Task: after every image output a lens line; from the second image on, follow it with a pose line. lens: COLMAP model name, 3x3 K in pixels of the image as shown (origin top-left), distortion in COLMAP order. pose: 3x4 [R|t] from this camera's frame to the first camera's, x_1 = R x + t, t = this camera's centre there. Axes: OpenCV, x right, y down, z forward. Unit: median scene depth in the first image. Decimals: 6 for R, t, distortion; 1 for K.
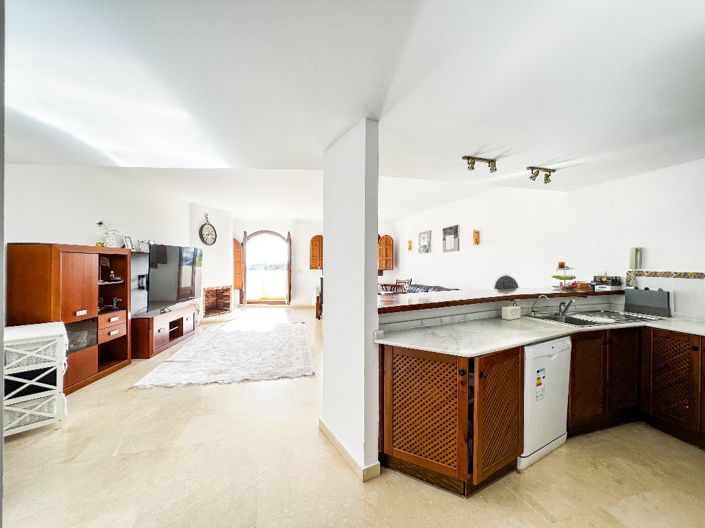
lens RADIAL K [[281.5, 0, 352.5], [0, 281.5, 264.0], [0, 0, 1]] dist [-0.001005, -0.000126]
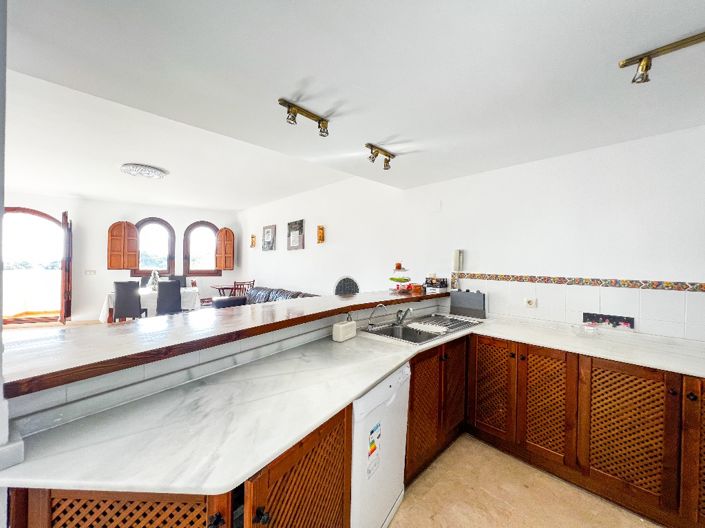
lens RADIAL K [[281.5, 0, 352.5], [0, 281.5, 264.0], [0, 0, 1]] dist [-0.001005, -0.000126]
pose [[0.883922, 0.009186, 0.467544, 0.208797], [-0.011247, 0.999935, 0.001618, -0.004352], [-0.467499, -0.006689, 0.883968, 0.299040]]
